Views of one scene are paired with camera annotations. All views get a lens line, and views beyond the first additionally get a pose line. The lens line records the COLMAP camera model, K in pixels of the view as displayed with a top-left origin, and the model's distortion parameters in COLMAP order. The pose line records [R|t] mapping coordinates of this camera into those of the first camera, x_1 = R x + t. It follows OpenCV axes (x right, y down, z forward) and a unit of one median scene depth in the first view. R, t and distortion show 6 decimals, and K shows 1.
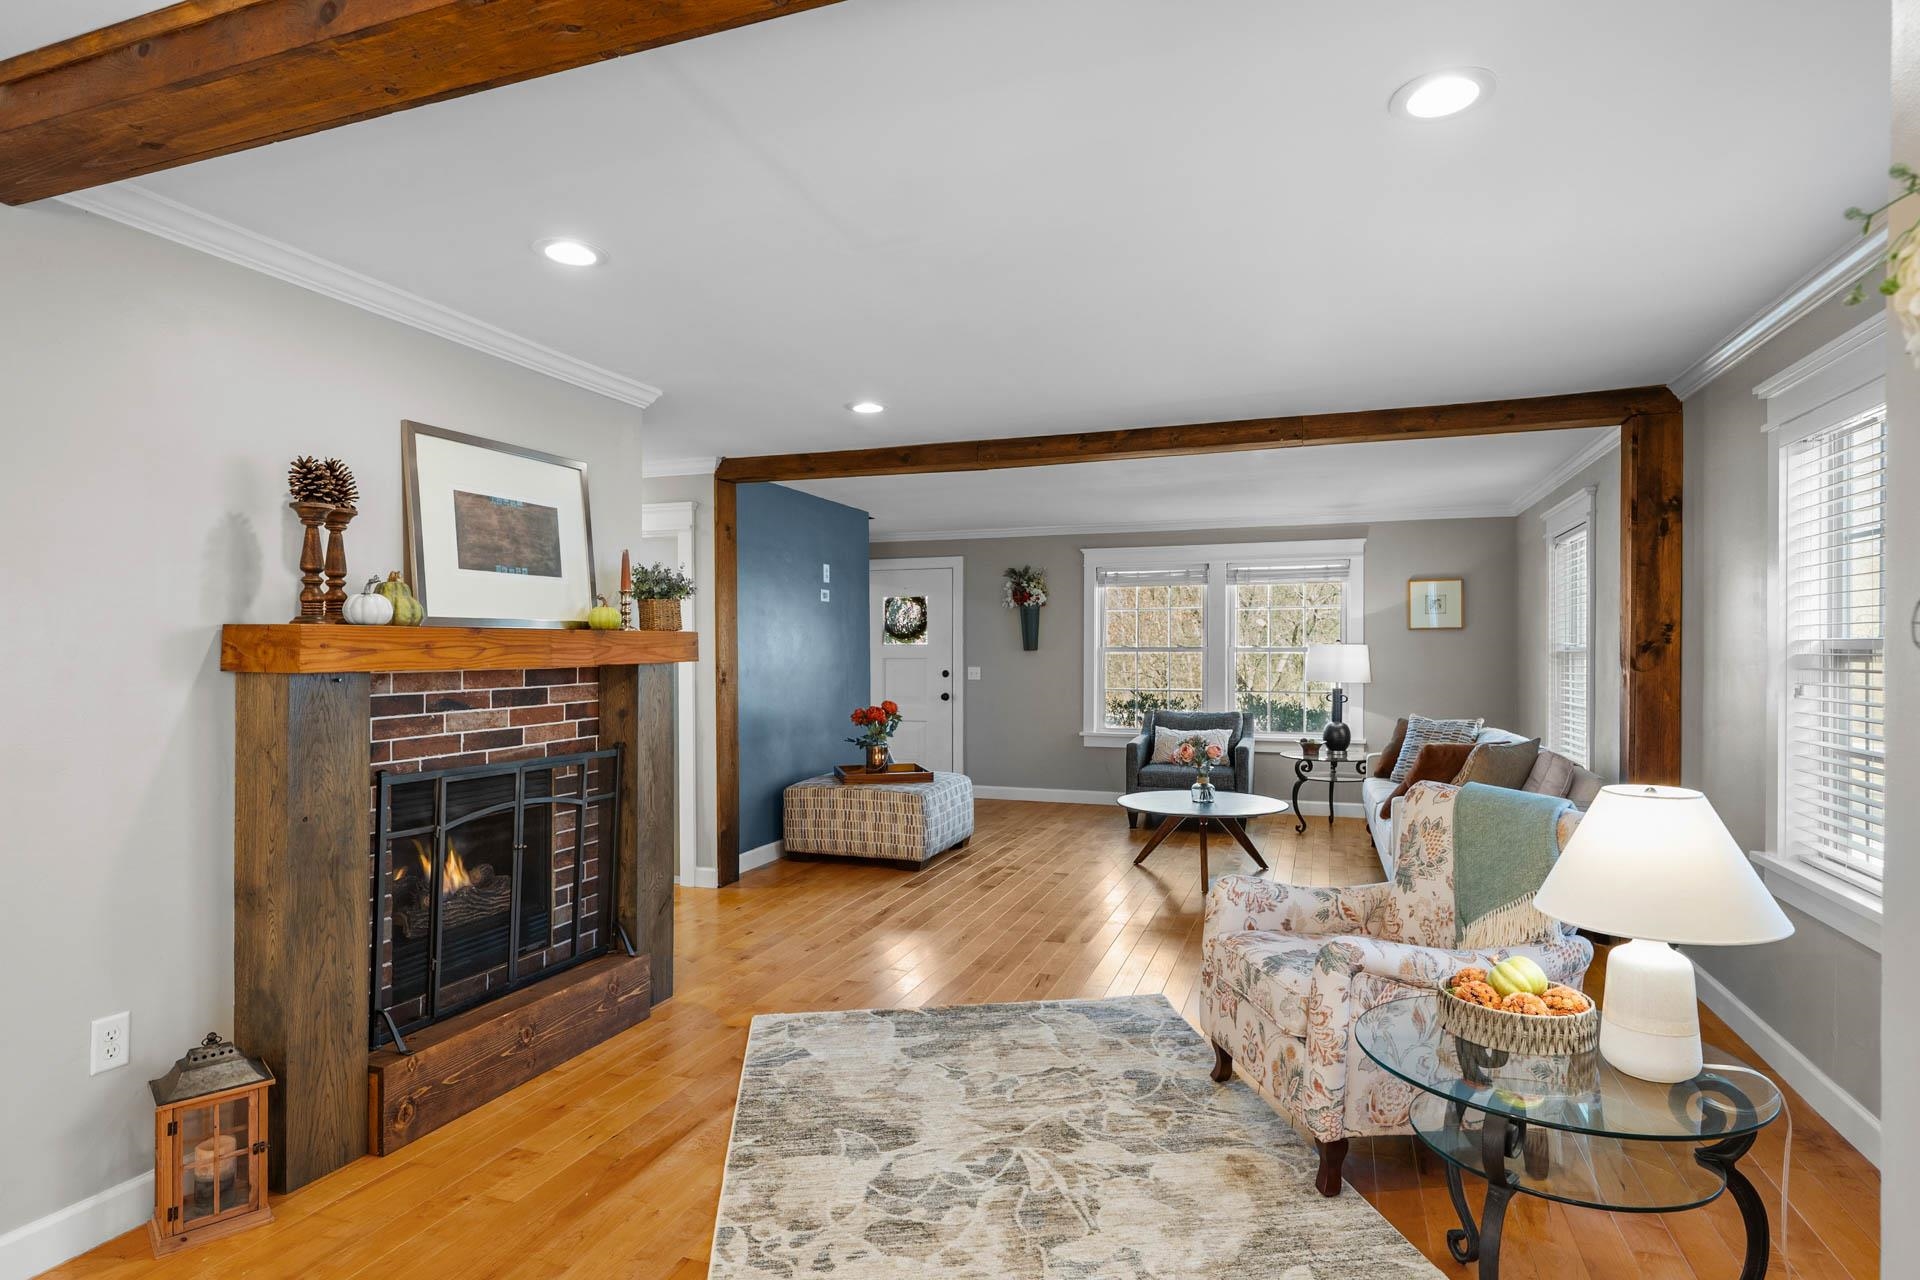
lens RADIAL K [[995.2, 0, 963.5], [0, 995.2, 660.2], [0, 0, 1]] dist [-0.007486, -0.000461]
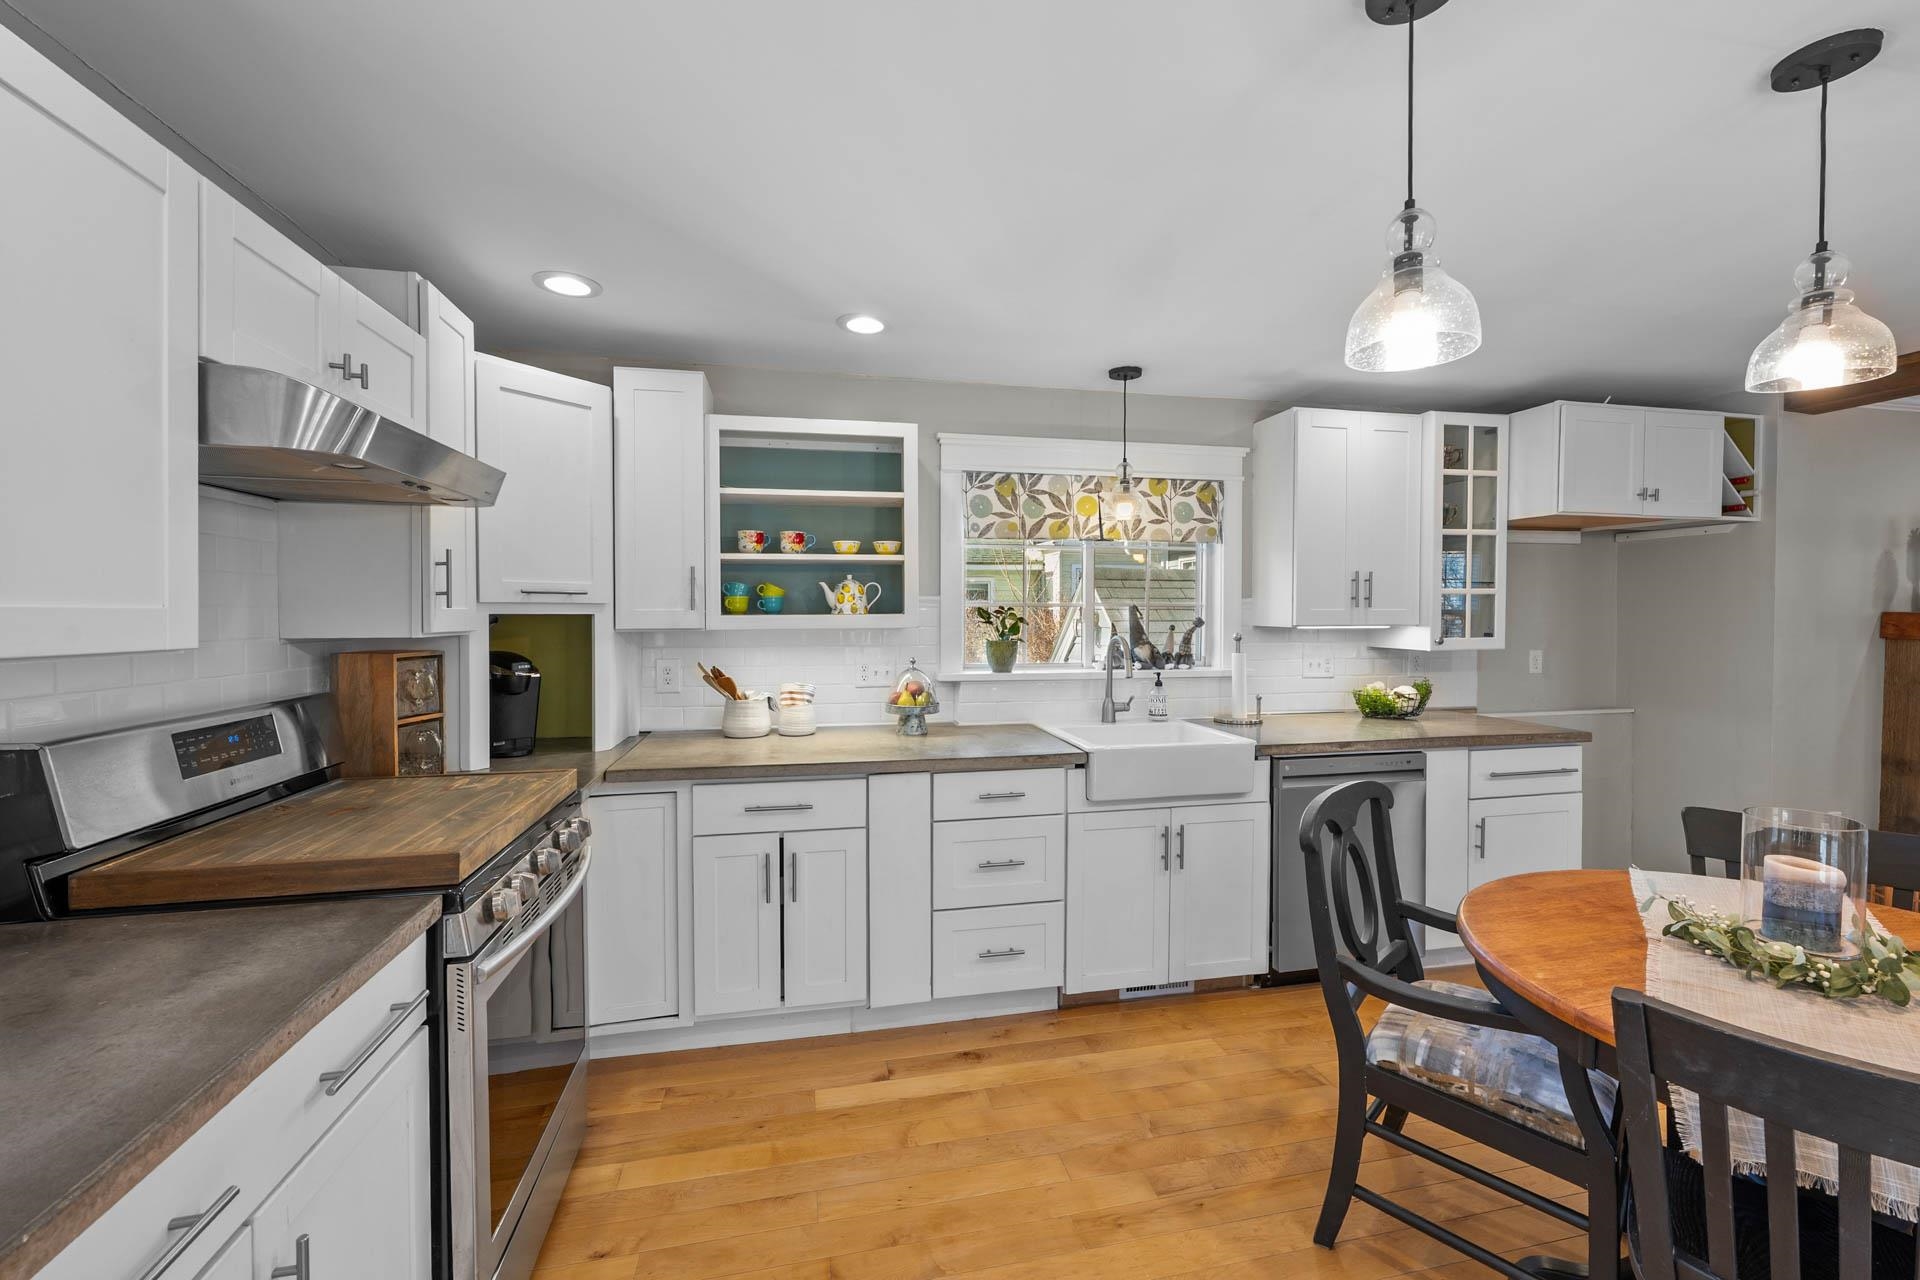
lens RADIAL K [[775.0, 0, 965.4], [0, 775.0, 628.8], [0, 0, 1]] dist [-0.001926, 0.000289]
pose [[0.529526, 0.015644, -0.848150, -0.189564], [-0.007867, 0.999878, 0.013530, -0.005143], [0.848257, -0.000492, 0.529584, -0.510285]]
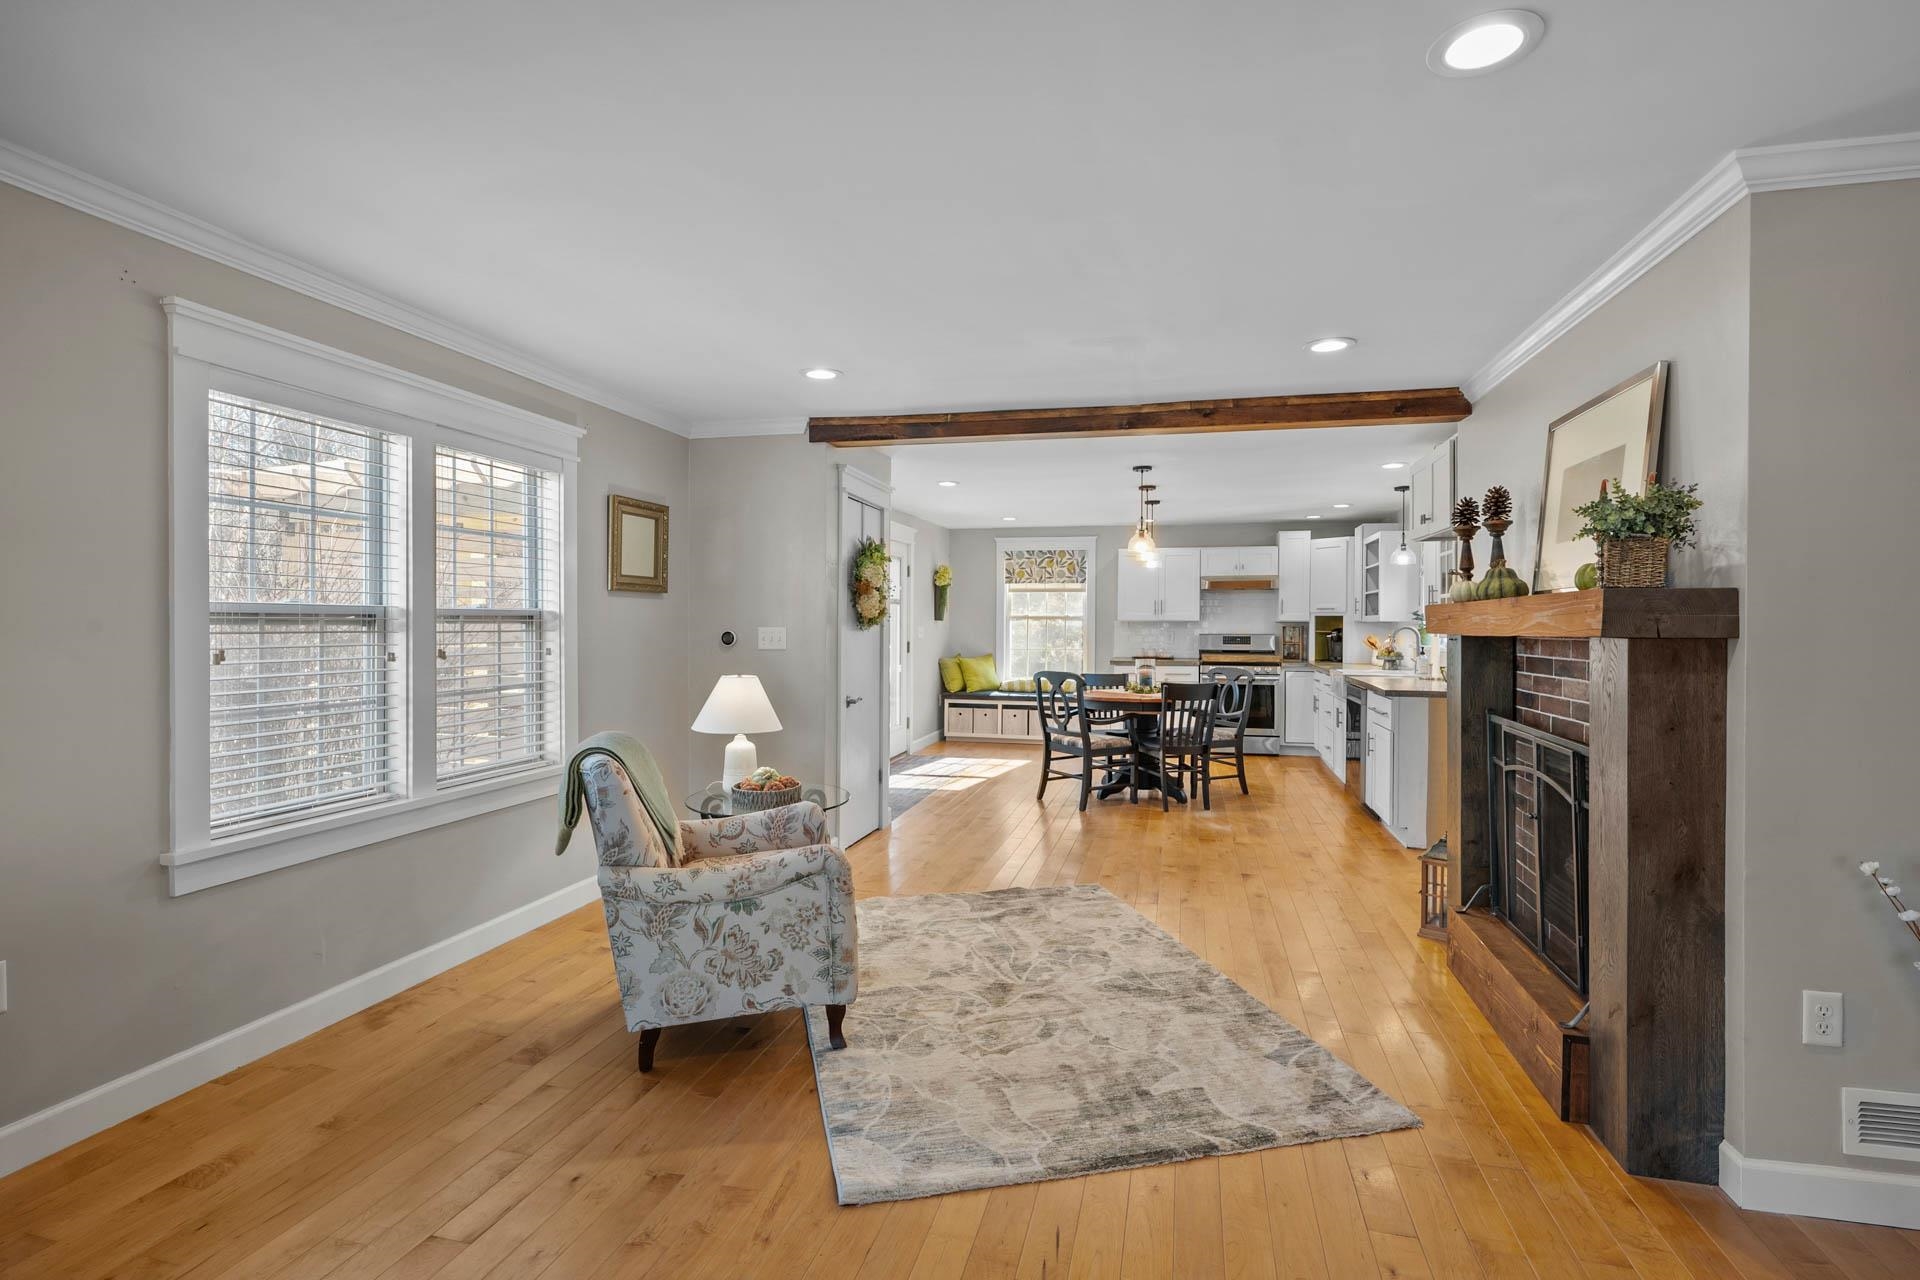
lens RADIAL K [[907.1, 0, 965.9], [0, 907.1, 635.8], [0, 0, 1]] dist [0.000370, 0.000023]
pose [[-0.994295, -0.002678, -0.106636, 0.126312], [-0.005404, 0.999666, 0.025277, -0.007520], [0.106533, 0.025709, -0.993977, 1.055800]]
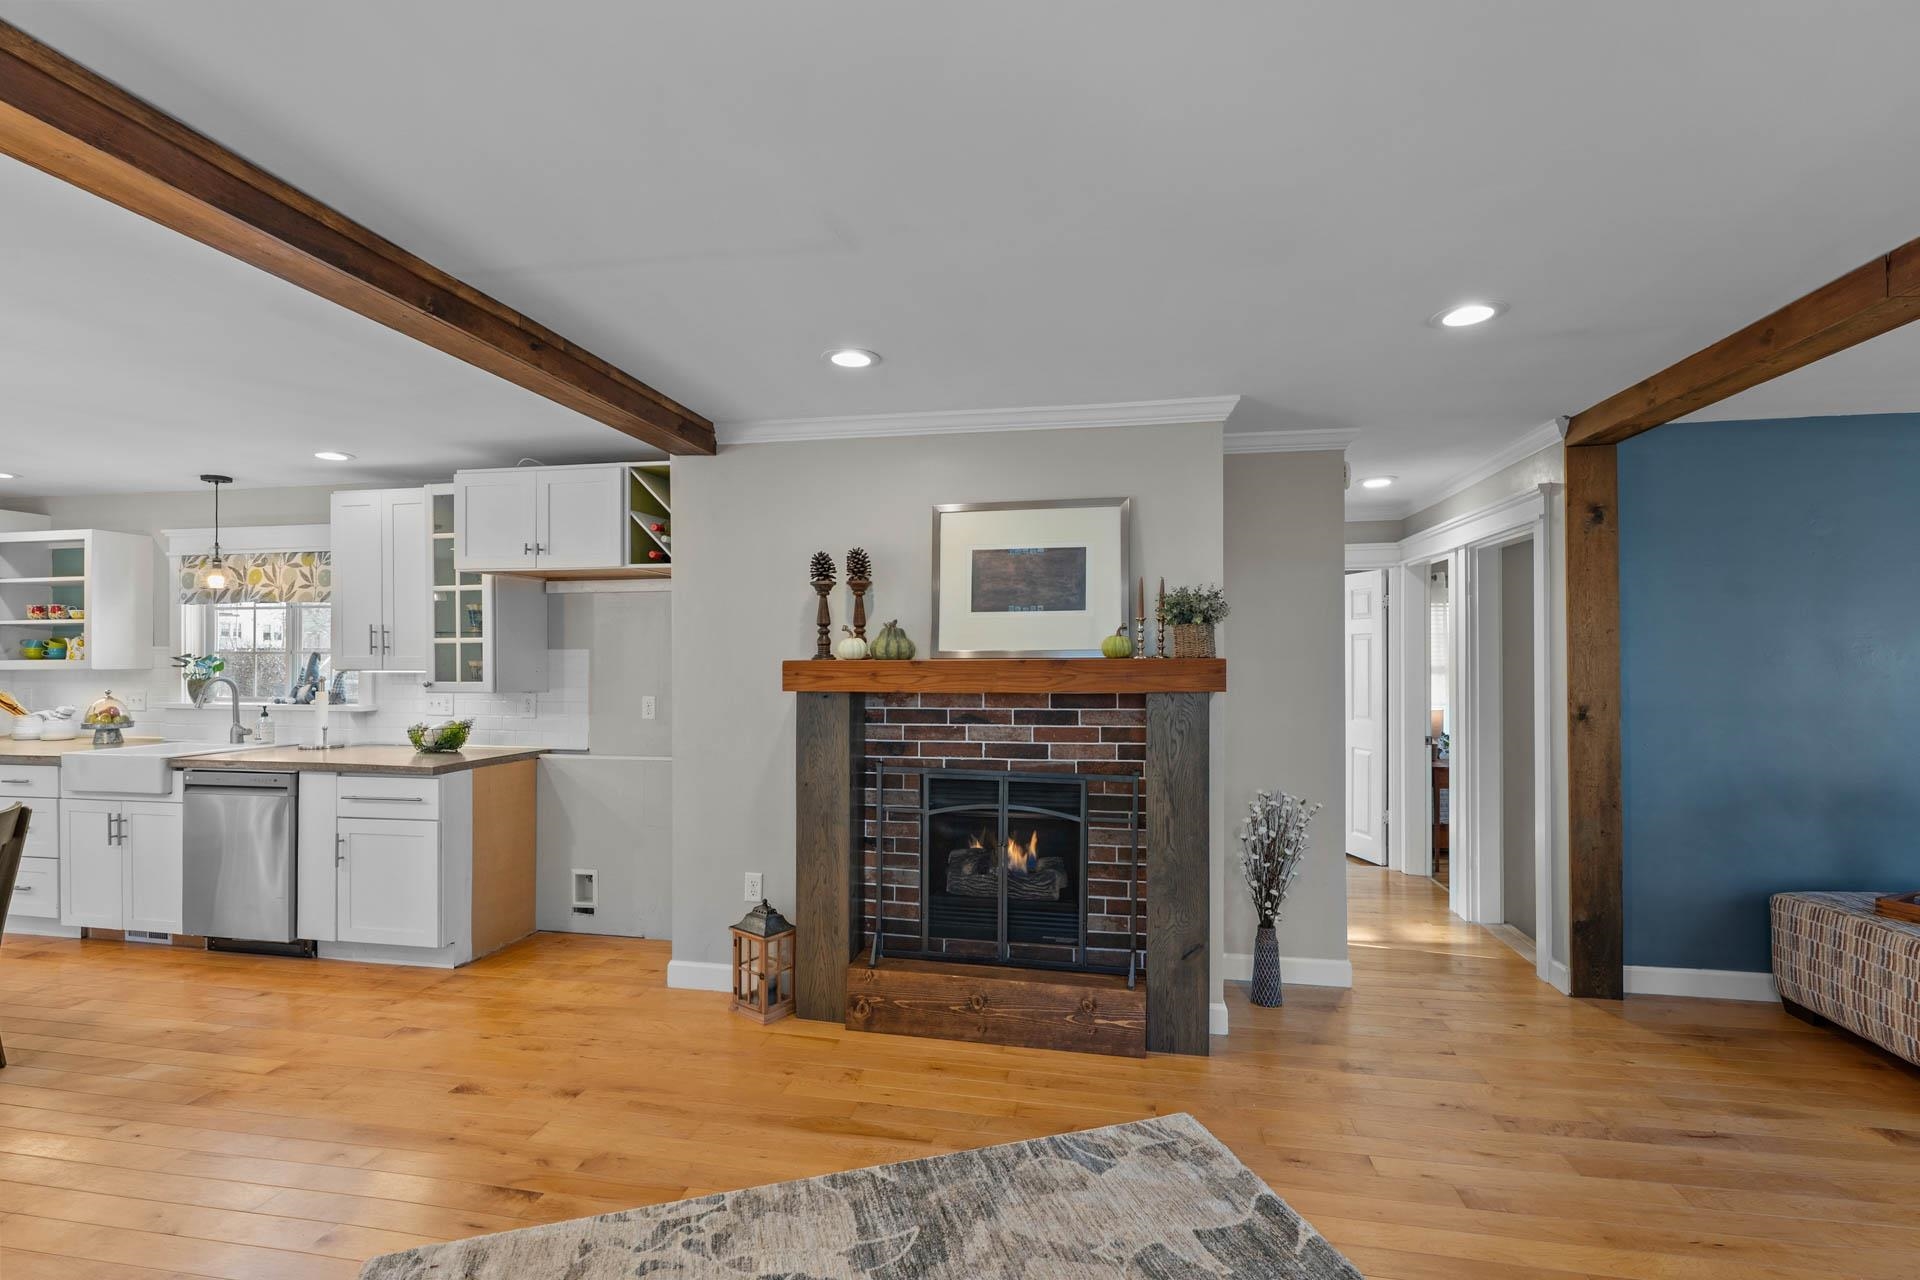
lens RADIAL K [[858.2, 0, 965.3], [0, 858.2, 654.5], [0, 0, 1]] dist [-0.004674, 0.000797]
pose [[0.161069, -0.003587, -0.986937, 0.314537], [-0.010796, 0.999927, -0.005396, -0.017619], [0.986884, 0.011524, 0.161018, 0.452193]]
